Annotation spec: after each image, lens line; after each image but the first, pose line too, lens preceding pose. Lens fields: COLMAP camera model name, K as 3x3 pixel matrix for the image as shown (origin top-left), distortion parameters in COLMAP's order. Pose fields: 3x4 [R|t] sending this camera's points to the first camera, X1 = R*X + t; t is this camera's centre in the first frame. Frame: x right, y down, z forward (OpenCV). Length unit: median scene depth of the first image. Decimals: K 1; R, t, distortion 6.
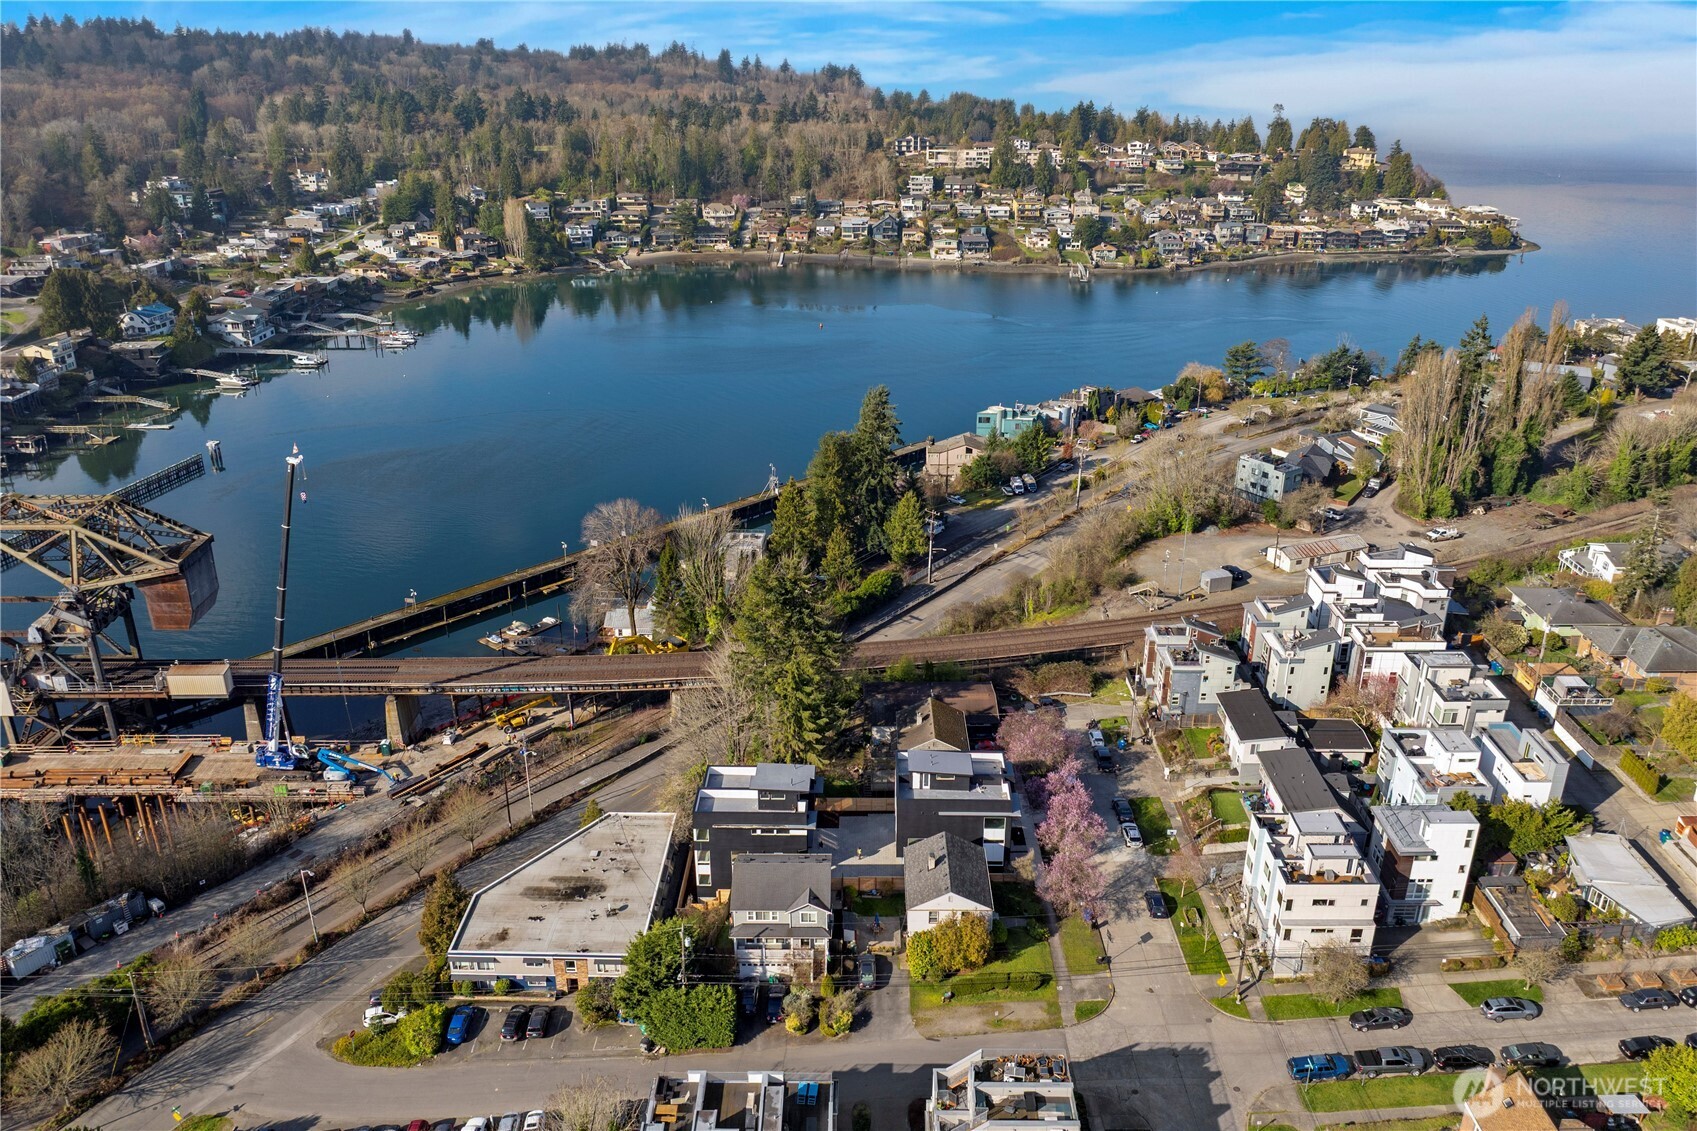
lens RADIAL K [[1233.7, 0, 846.3], [0, 1233.7, 518.7], [0, 0, 1]] dist [-0.023887, -0.023411]
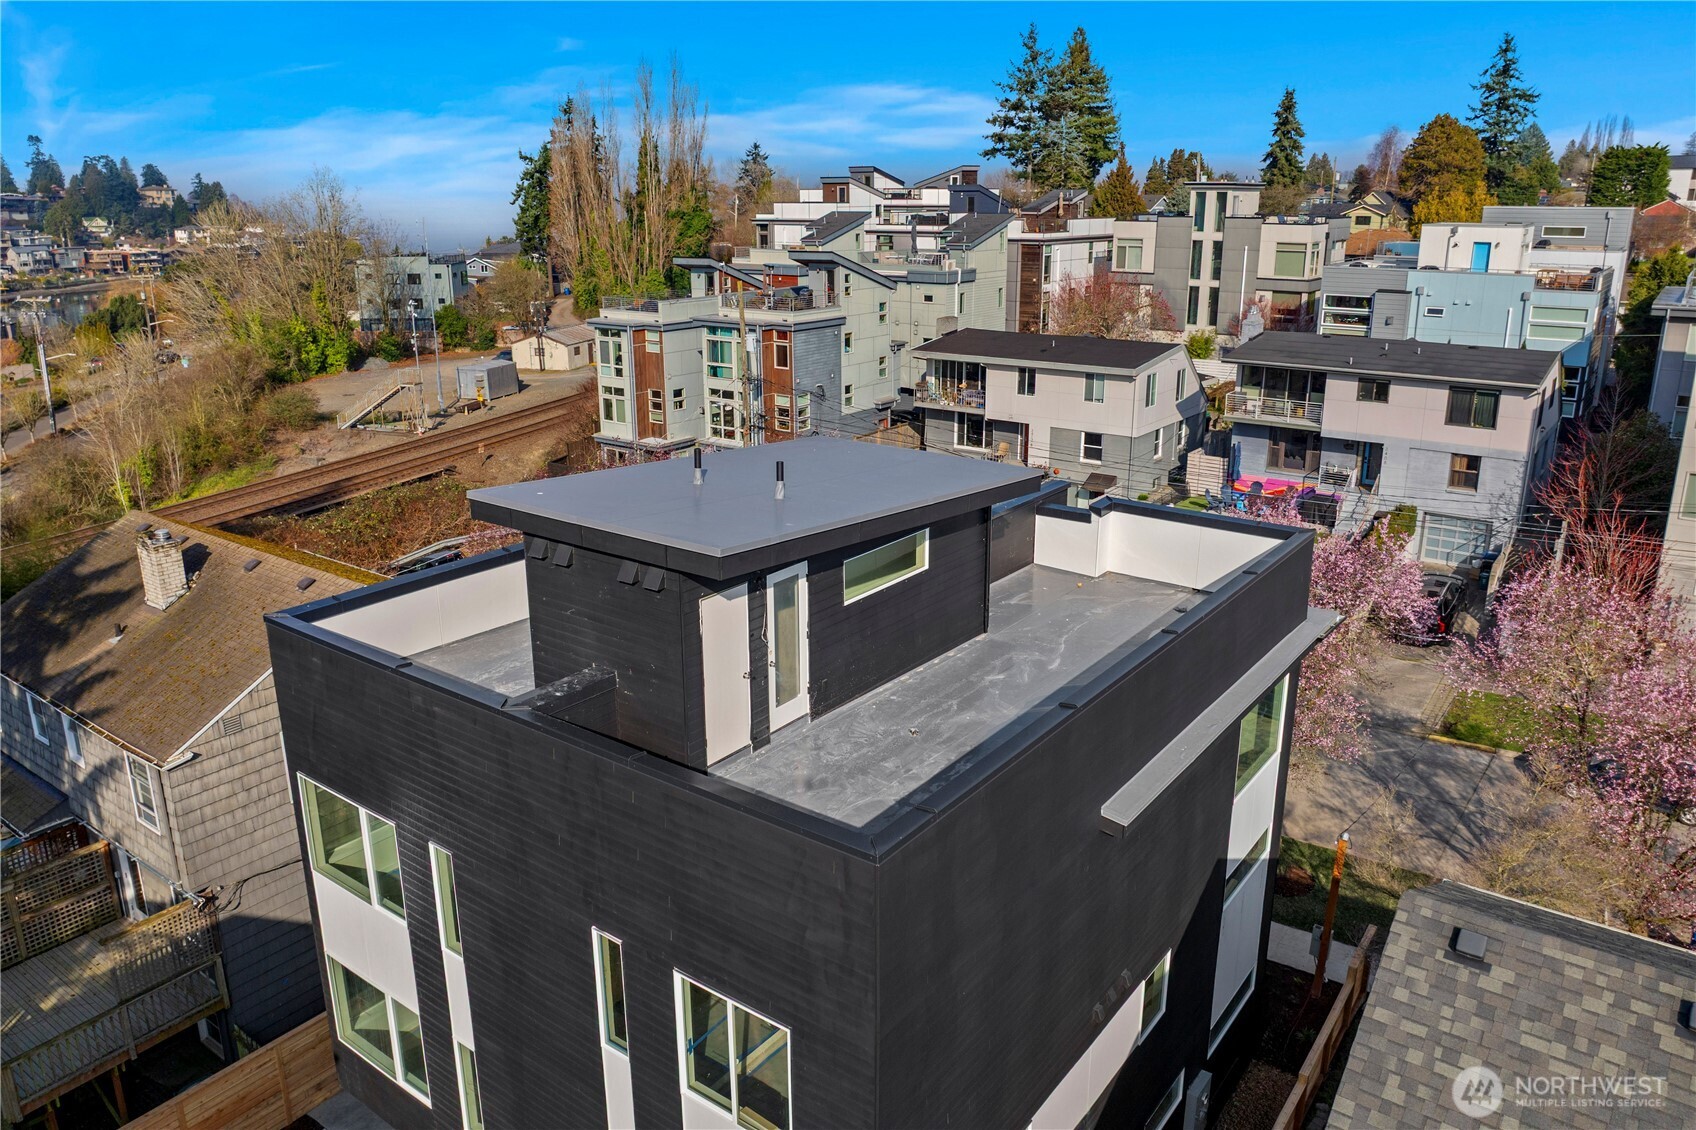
lens RADIAL K [[1192.8, 0, 854.4], [0, 1192.8, 533.6], [0, 0, 1]] dist [-0.028591, 0.000610]
pose [[0.578974, -0.224208, 0.783913, -0.003657], [0.295829, 0.953698, 0.054278, 0.055477], [-0.759786, 0.200479, 0.618493, 0.258568]]
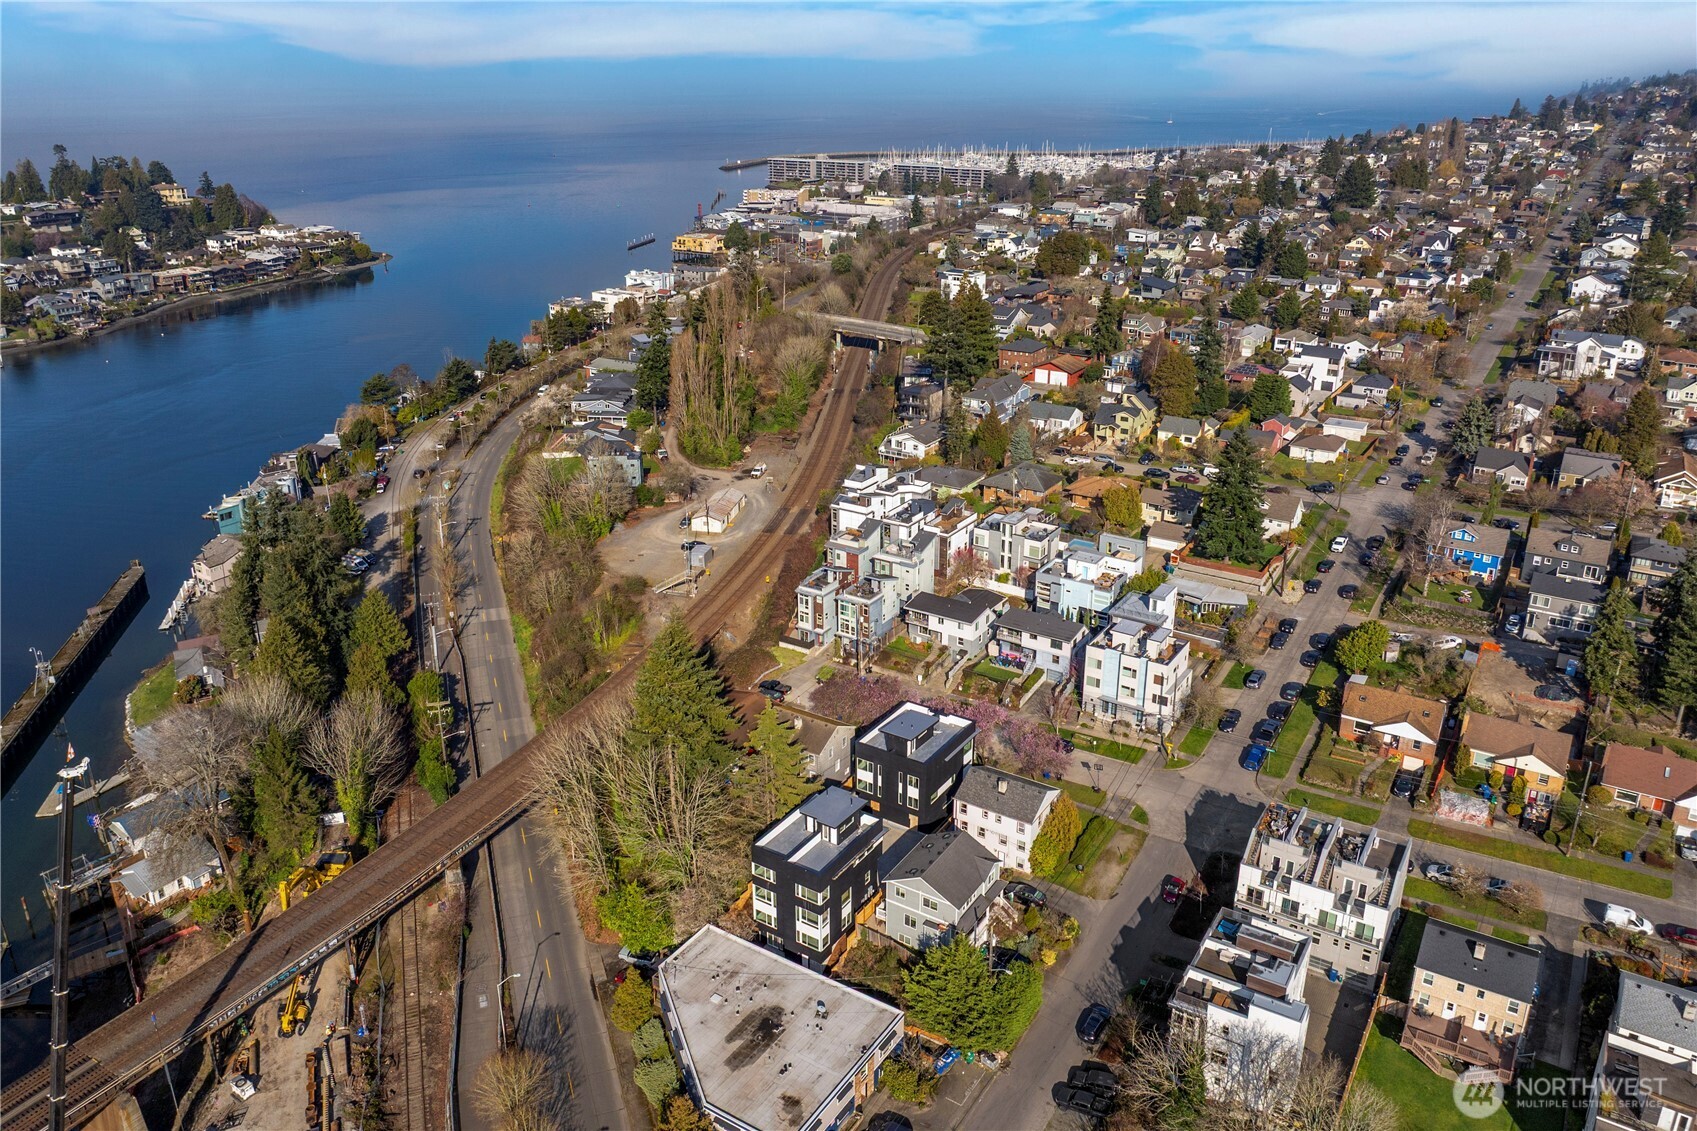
lens RADIAL K [[1233.7, 0, 846.3], [0, 1233.7, 518.7], [0, 0, 1]] dist [-0.023887, -0.023411]
pose [[0.530990, -0.293529, 0.794916, -0.217947], [0.309858, 0.940380, 0.140263, -0.041629], [-0.788694, 0.171833, 0.590284, 0.101613]]
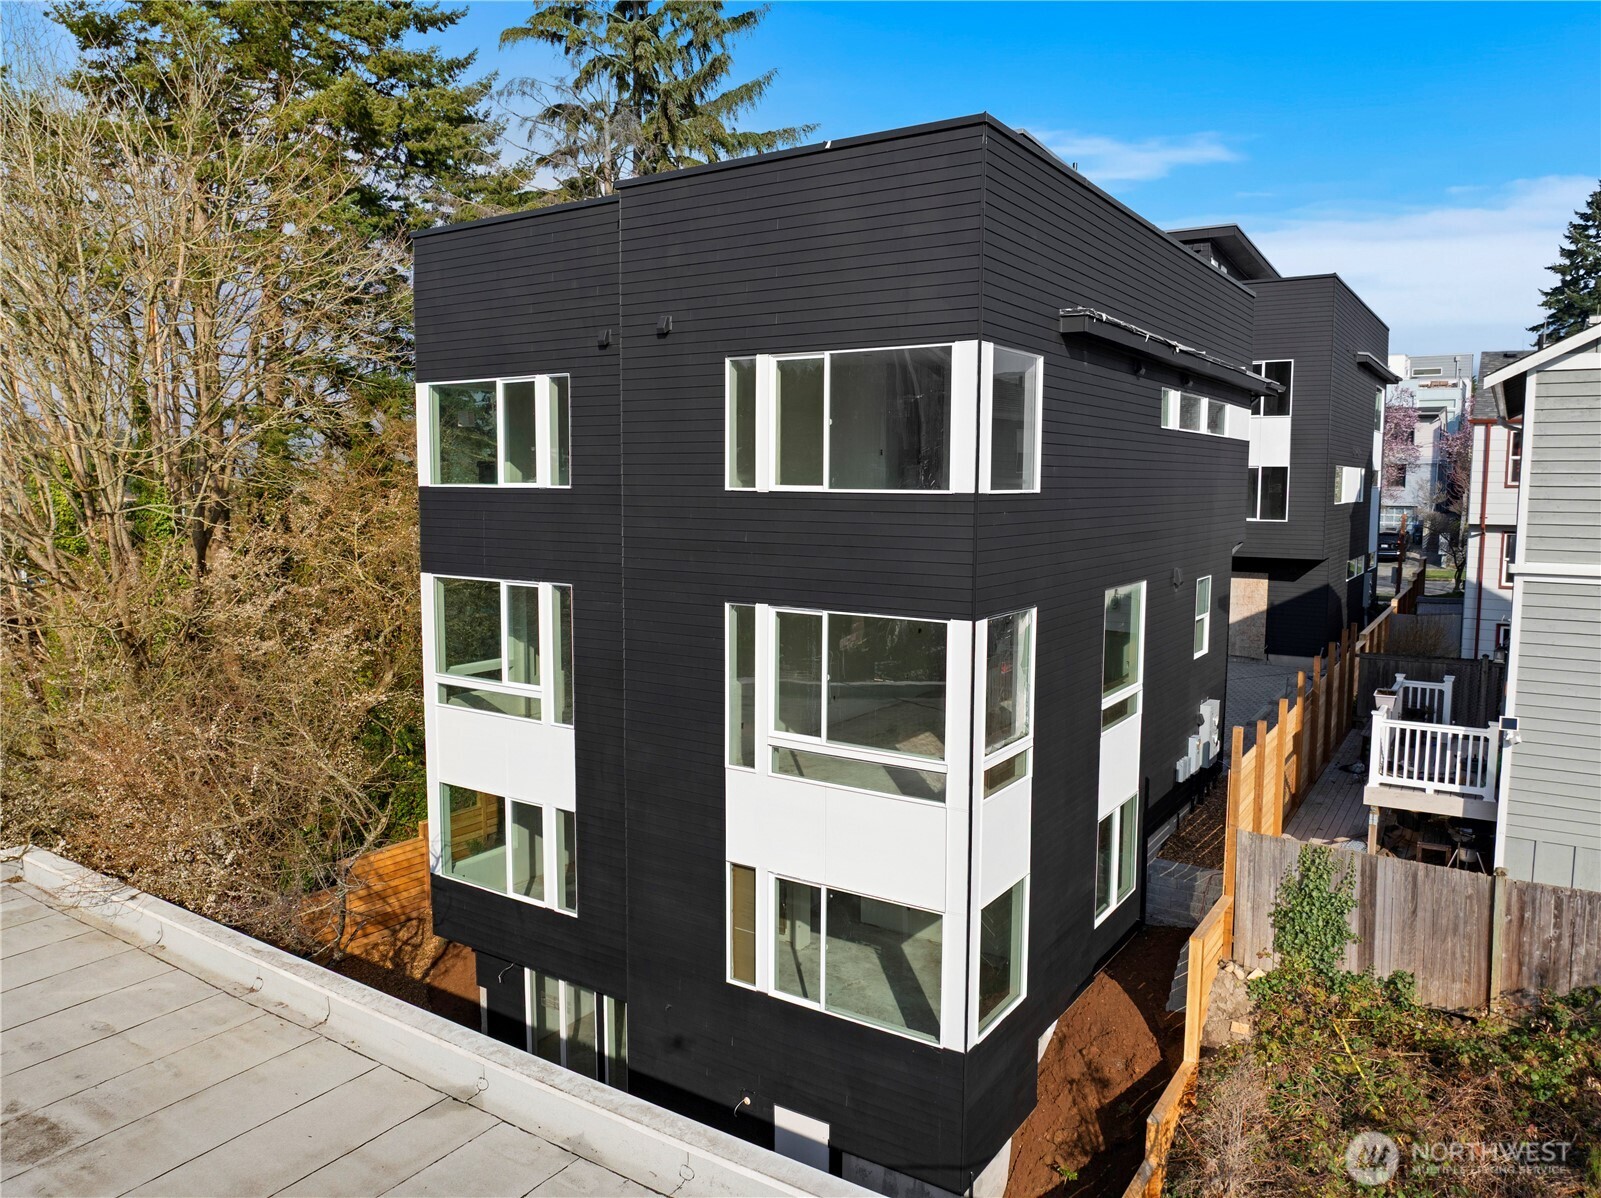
lens RADIAL K [[1120.3, 0, 800.5], [0, 1120.3, 599.0], [0, 0, 1]] dist [-0.001391, -0.000649]
pose [[0.536585, -0.082867, 0.839768, -0.056204], [0.298641, 0.949409, -0.097136, 0.075780], [-0.789234, 0.302911, 0.534186, 0.268217]]
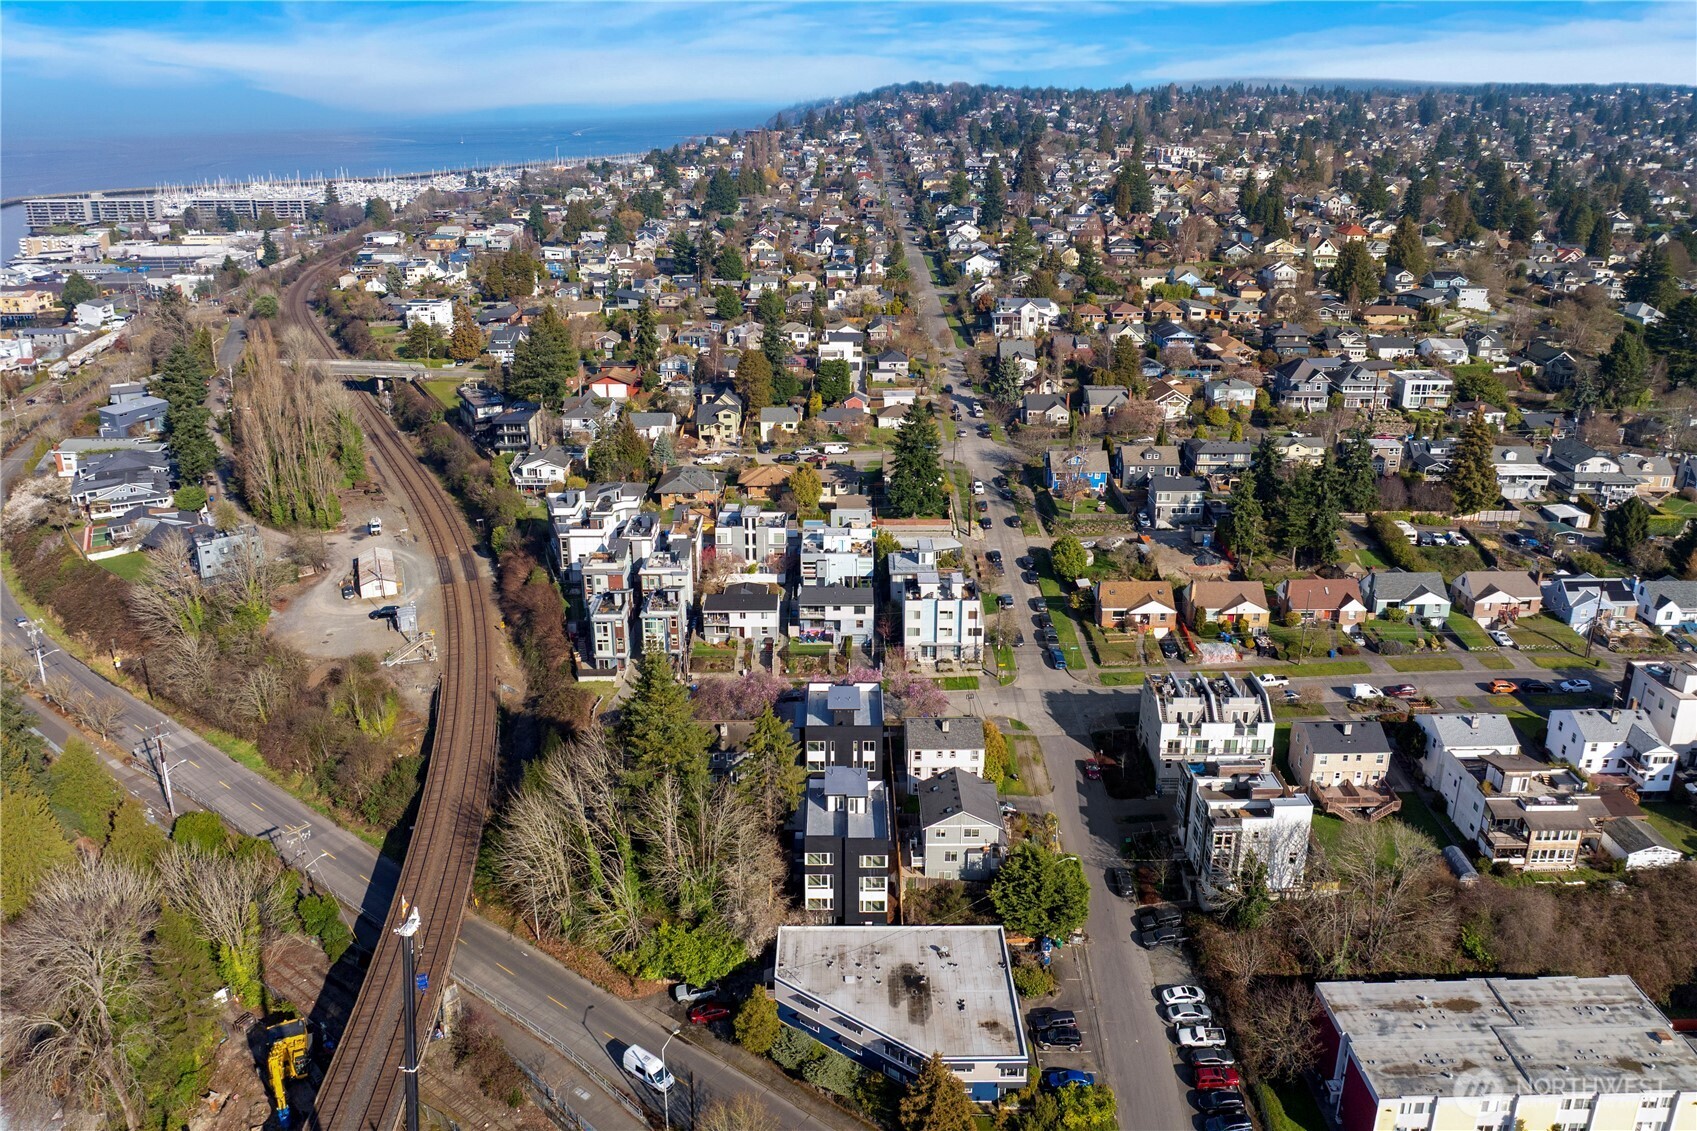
lens RADIAL K [[1233.7, 0, 846.3], [0, 1233.7, 518.7], [0, 0, 1]] dist [-0.023887, -0.023411]
pose [[-0.021816, -0.330207, 0.943656, -0.275995], [0.361387, 0.877453, 0.315396, -0.091407], [-0.932161, 0.347906, 0.100190, 0.229804]]
